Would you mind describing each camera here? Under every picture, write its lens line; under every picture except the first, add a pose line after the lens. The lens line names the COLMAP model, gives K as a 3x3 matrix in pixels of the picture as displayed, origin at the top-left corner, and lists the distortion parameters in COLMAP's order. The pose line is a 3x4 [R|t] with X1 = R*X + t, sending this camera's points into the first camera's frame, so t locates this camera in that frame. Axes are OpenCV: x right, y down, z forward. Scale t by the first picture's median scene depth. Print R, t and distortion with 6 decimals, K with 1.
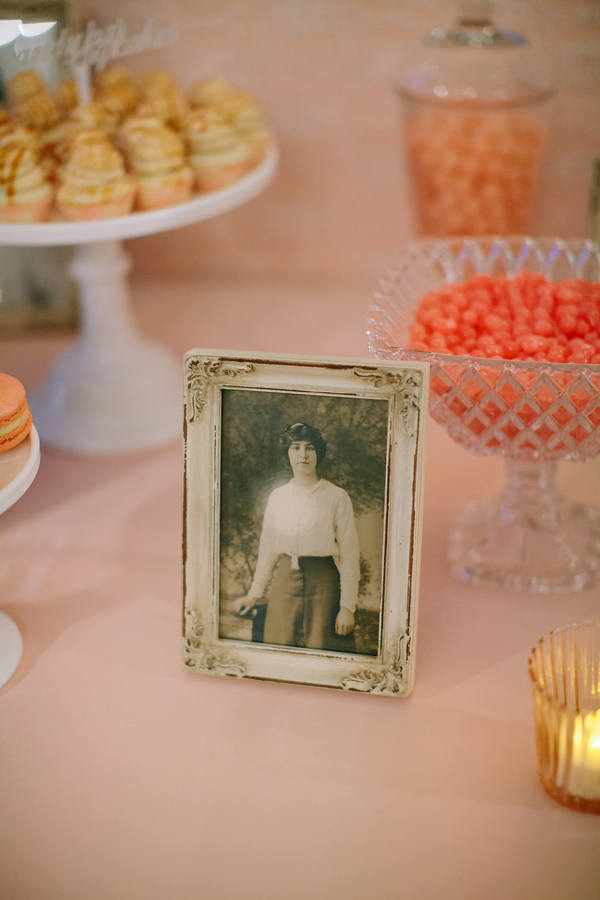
lens RADIAL K [[1292.1, 0, 299.9], [0, 1292.1, 449.6], [0, 0, 1]] dist [-0.126483, 0.000000]
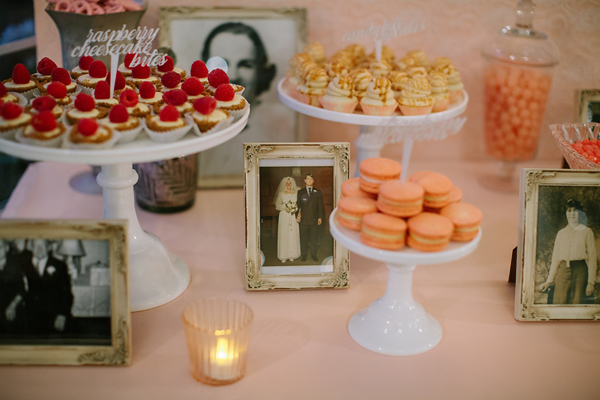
lens RADIAL K [[861.4, 0, 300.1], [0, 861.4, 199.6], [0, 0, 1]] dist [-0.126483, 0.000000]
pose [[0.954428, -0.032055, 0.296714, -0.858091], [0.069637, 0.990691, -0.116971, 0.115781], [-0.290203, 0.132302, 0.947776, -0.249650]]
